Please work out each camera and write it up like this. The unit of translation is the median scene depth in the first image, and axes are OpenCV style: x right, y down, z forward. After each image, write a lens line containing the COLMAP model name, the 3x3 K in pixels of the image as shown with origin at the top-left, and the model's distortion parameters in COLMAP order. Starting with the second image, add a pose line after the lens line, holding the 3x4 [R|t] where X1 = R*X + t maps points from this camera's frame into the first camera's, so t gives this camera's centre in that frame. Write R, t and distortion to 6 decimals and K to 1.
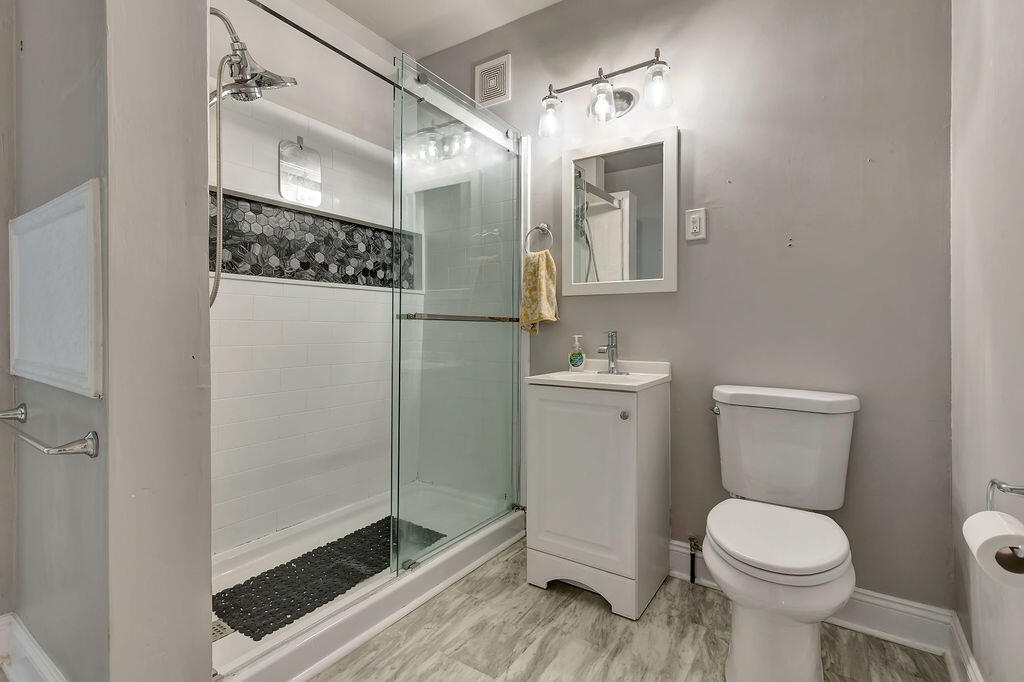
lens RADIAL K [[466.2, 0, 515.0], [0, 466.2, 335.1], [0, 0, 1]] dist [0.002545, -0.001640]
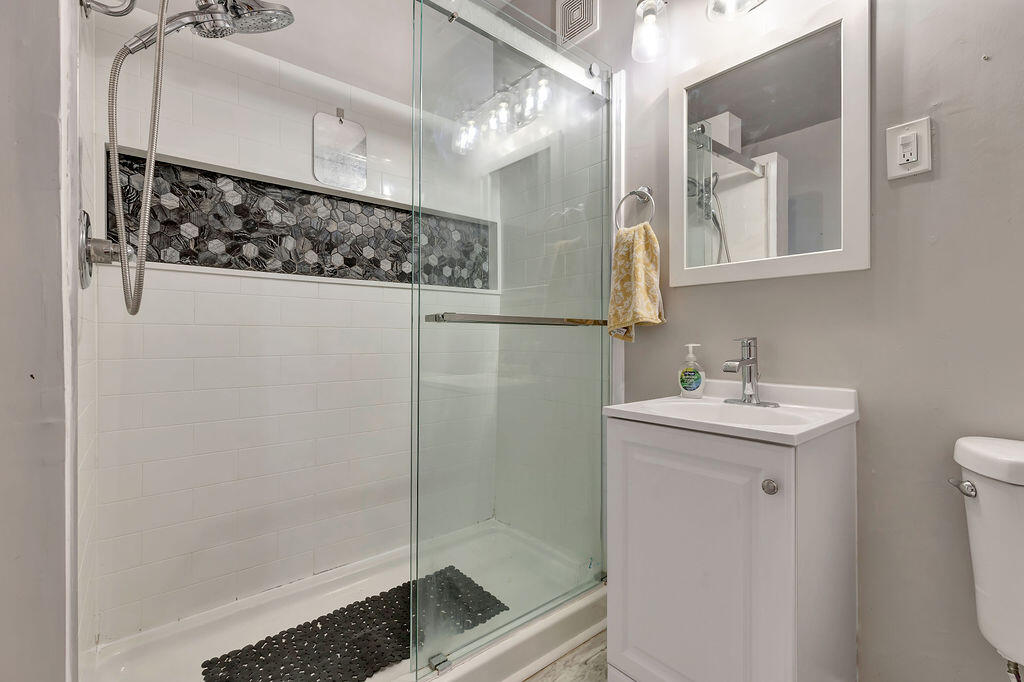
lens RADIAL K [[466.2, 0, 509.2], [0, 466.2, 340.7], [0, 0, 1]] dist [0.002545, -0.001640]
pose [[0.960720, -0.001902, -0.277512, 0.065293], [-0.000294, 0.999969, -0.007874, 0.001158], [0.277518, 0.007646, 0.960690, 0.273122]]
